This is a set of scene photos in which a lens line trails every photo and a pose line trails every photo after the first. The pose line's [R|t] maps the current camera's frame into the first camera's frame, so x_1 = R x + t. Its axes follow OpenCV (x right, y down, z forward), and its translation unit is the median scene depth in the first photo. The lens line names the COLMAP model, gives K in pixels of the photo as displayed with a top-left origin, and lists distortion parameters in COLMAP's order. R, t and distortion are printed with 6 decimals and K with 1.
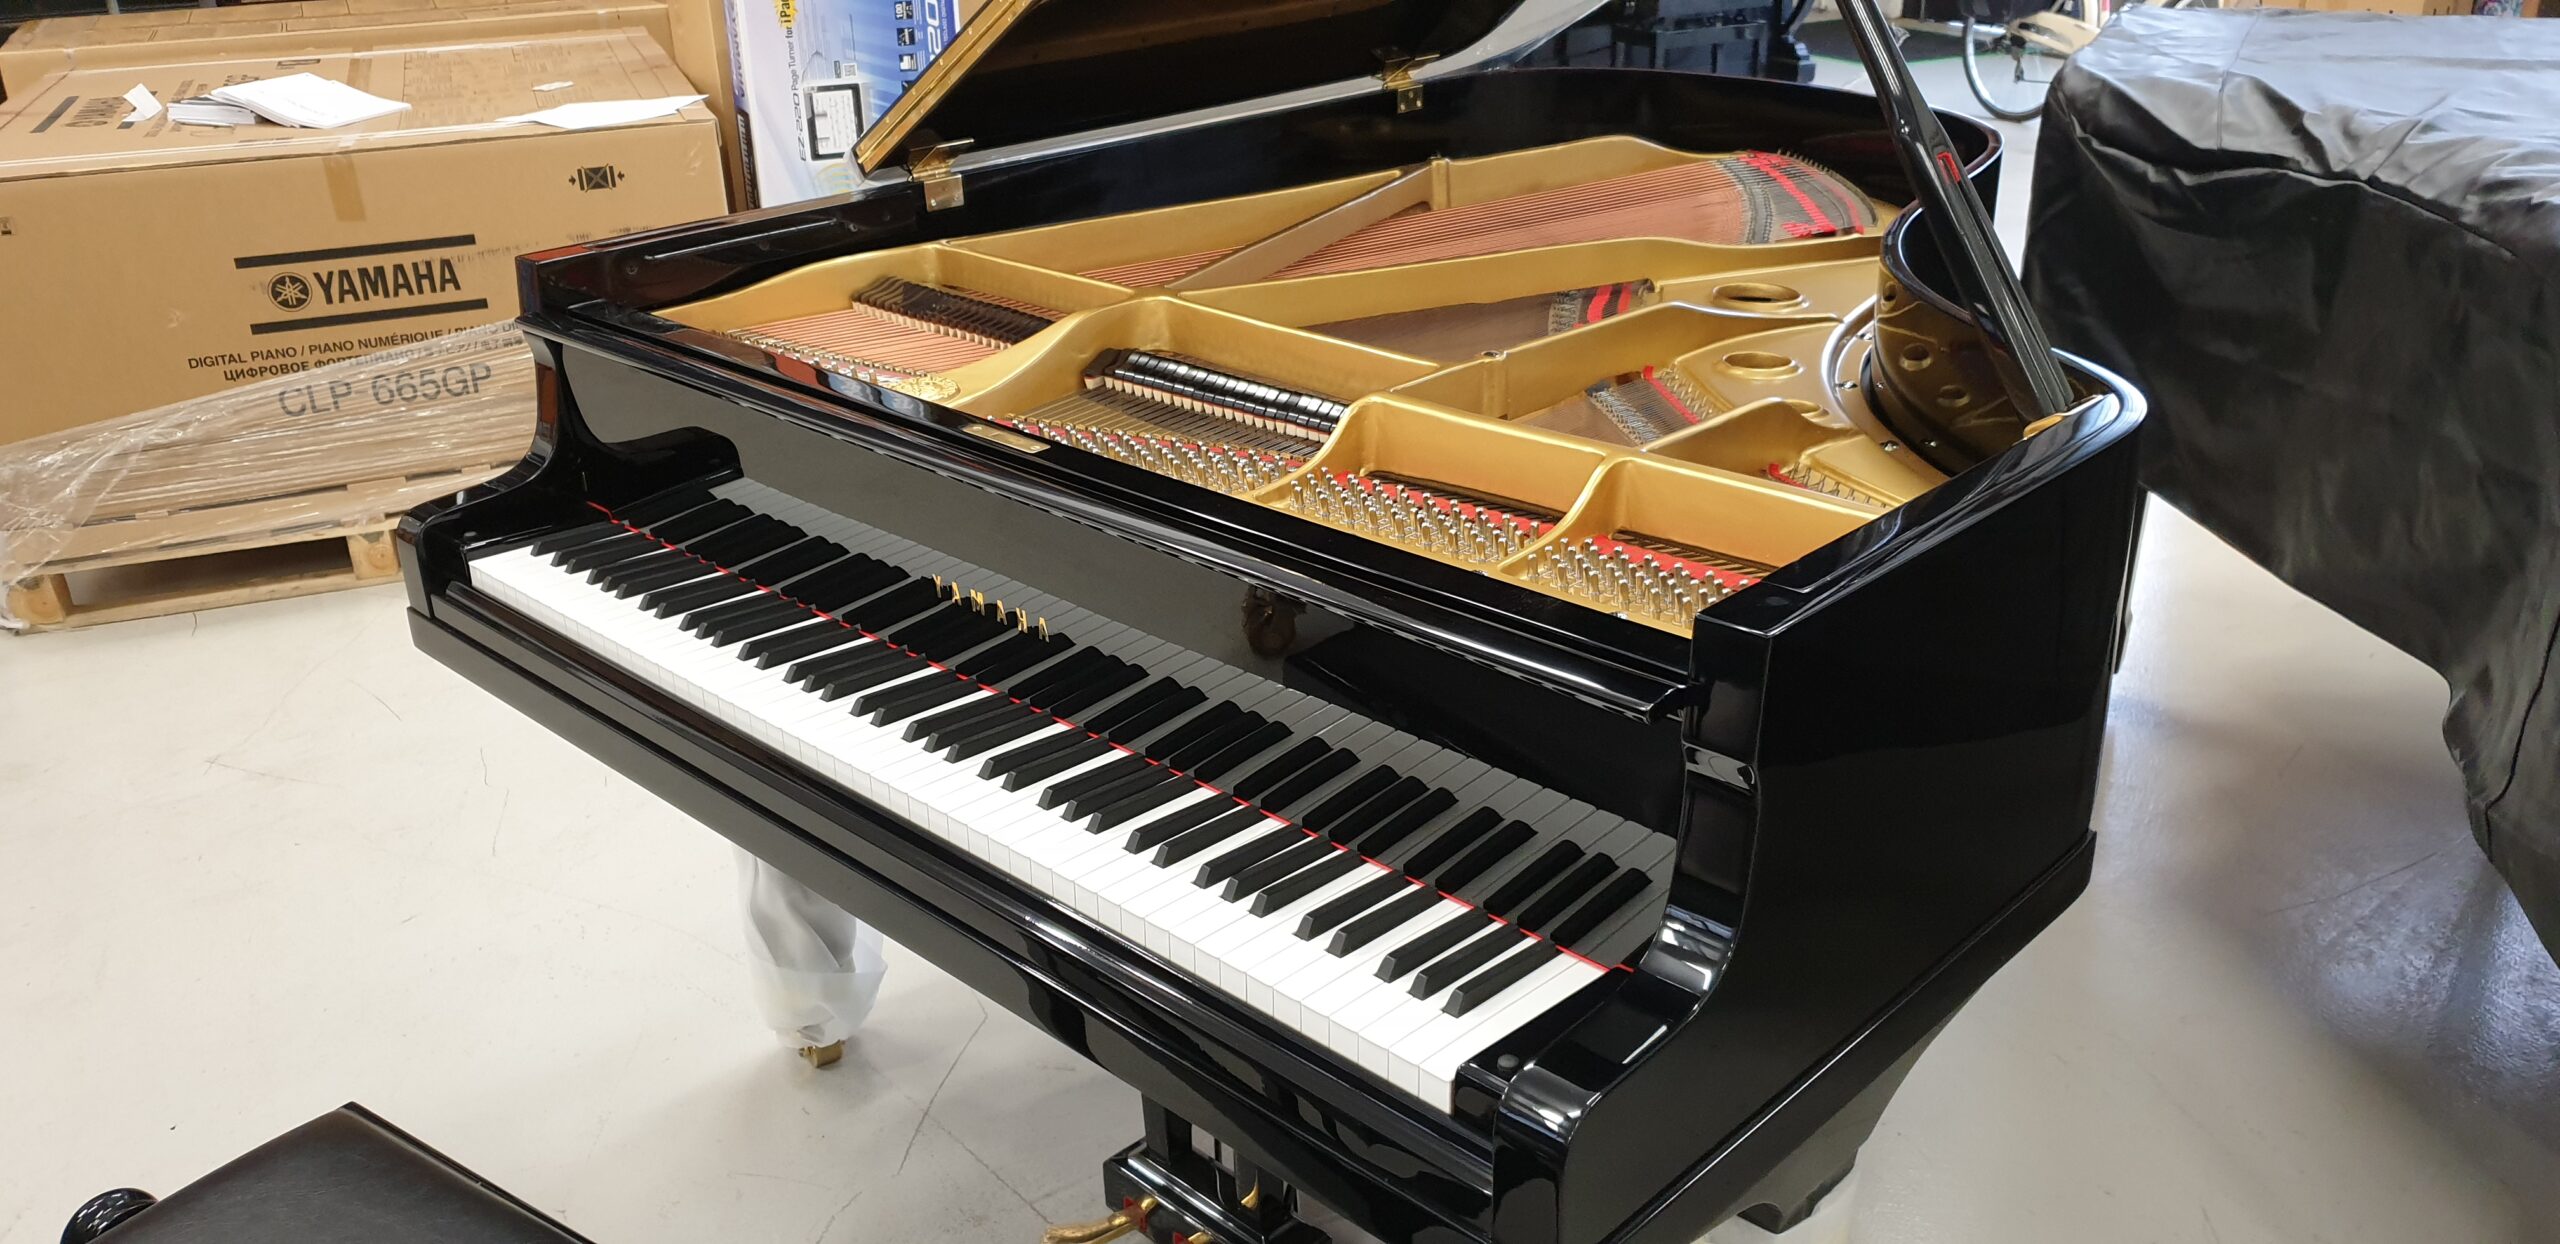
lens RADIAL K [[1991.4, 0, 1307.6], [0, 1991.4, 609.7], [0, 0, 1]] dist [0.004497, 0.006671]
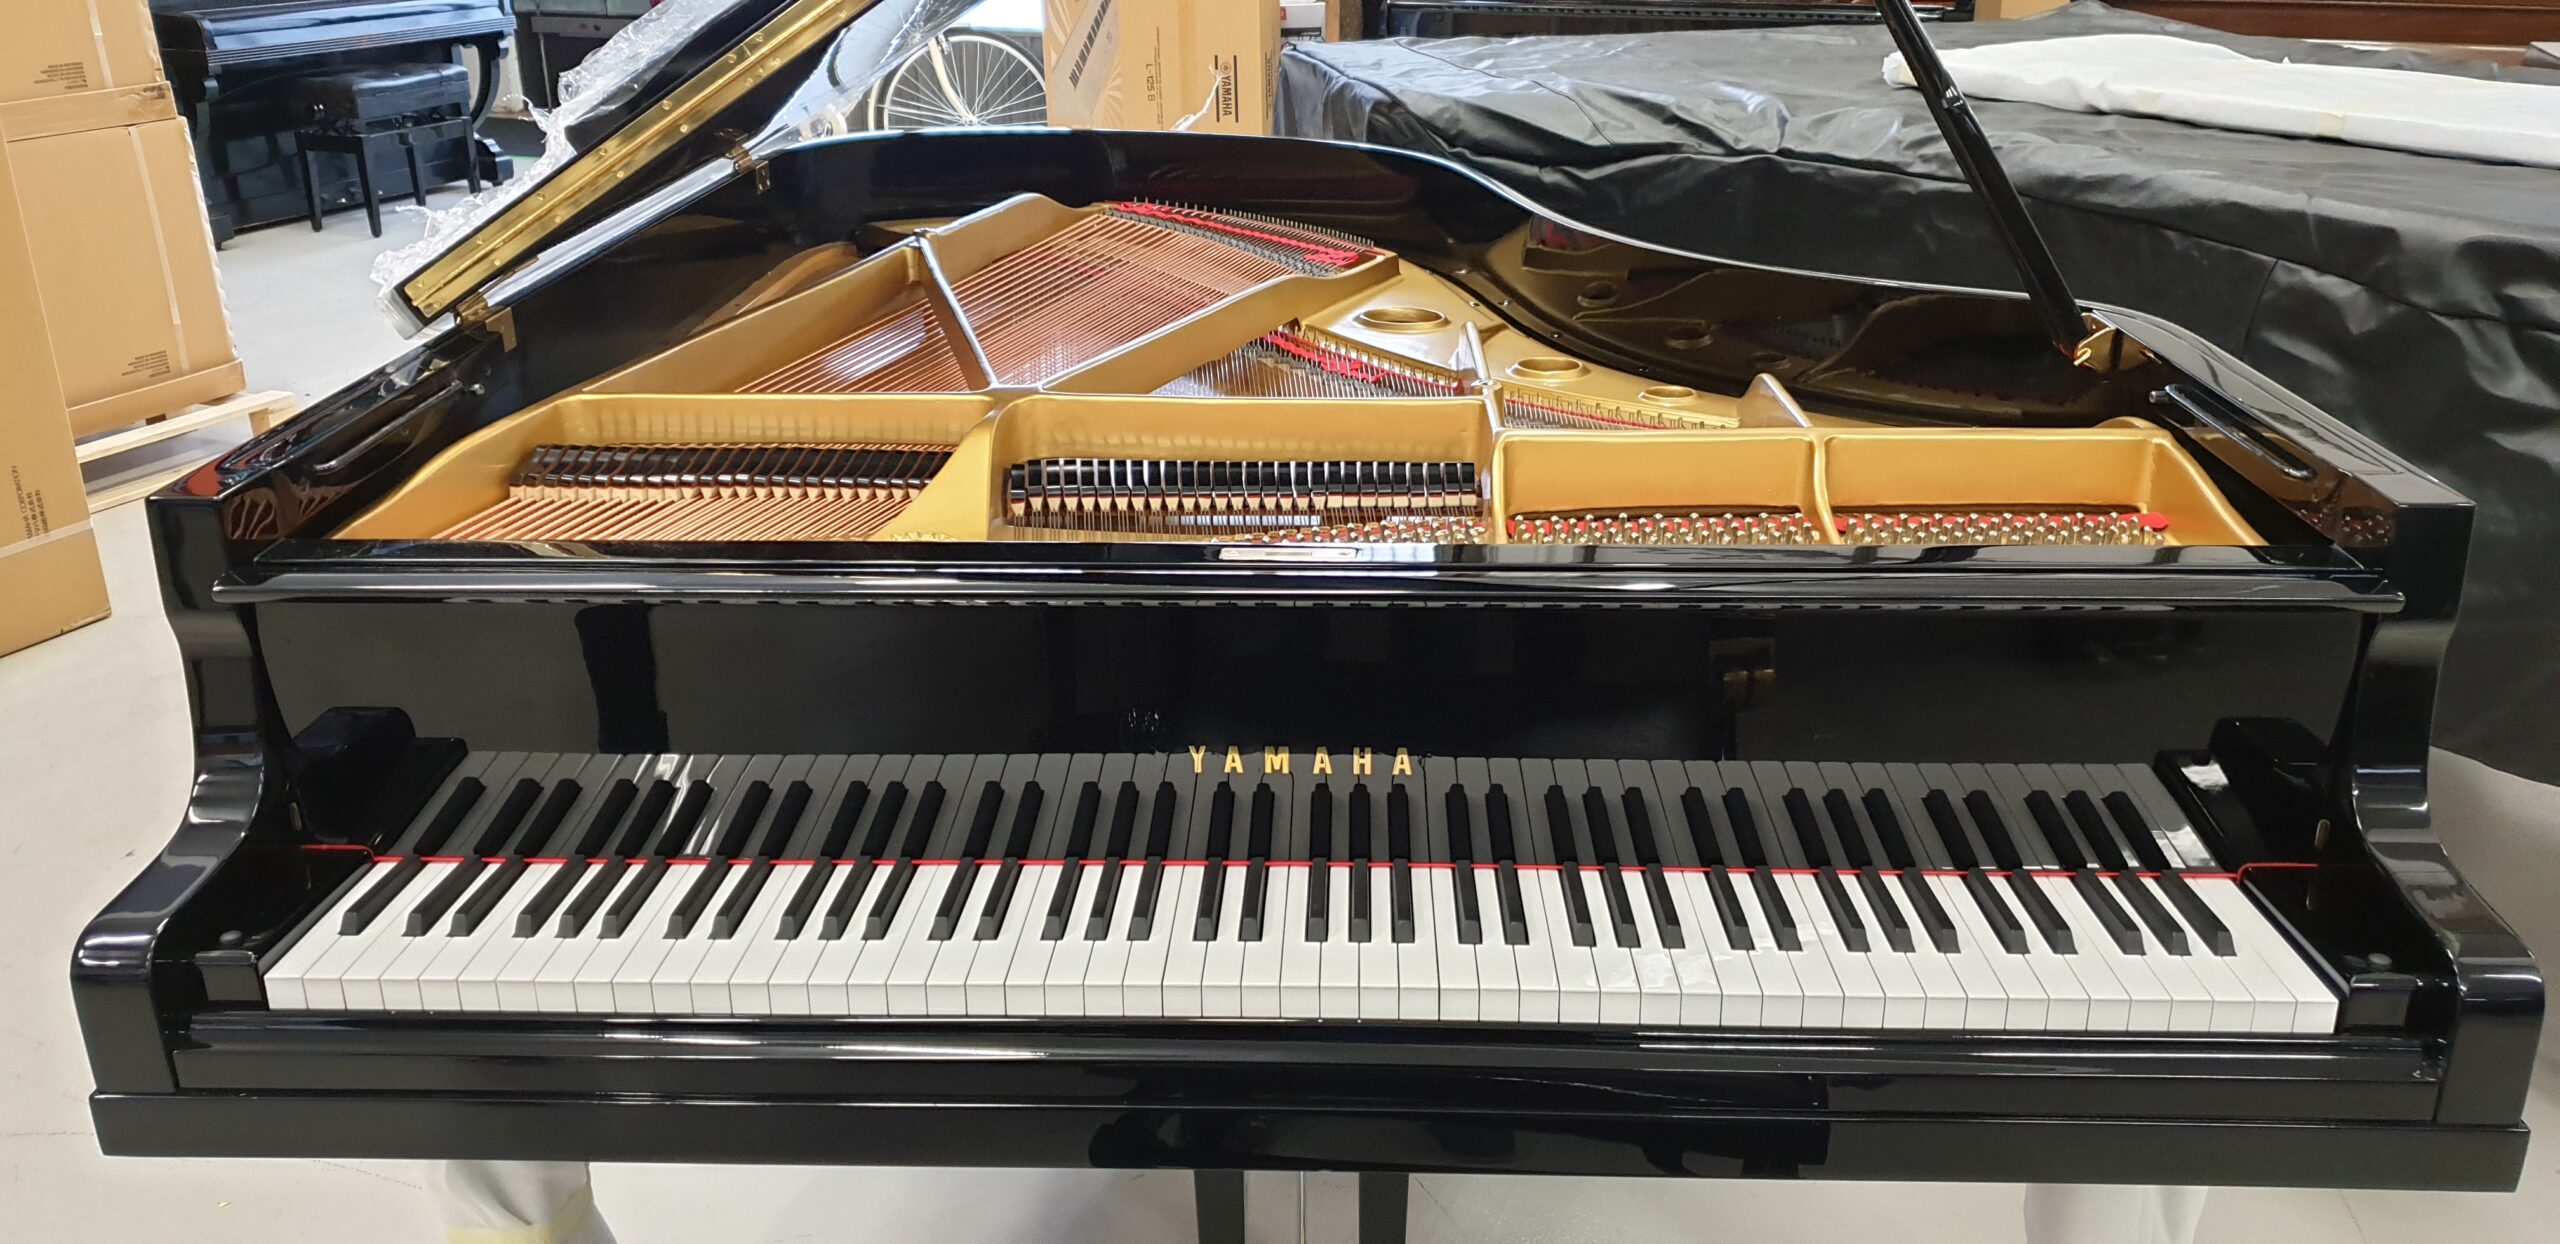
lens RADIAL K [[1991.4, 0, 1269.8], [0, 1991.4, 621.3], [0, 0, 1]] dist [0.004497, 0.006671]
pose [[0.746137, -0.226205, 0.626187, -0.293652], [0.251103, 0.966668, 0.049997, -0.044245], [-0.616625, 0.119933, 0.778068, 0.160297]]
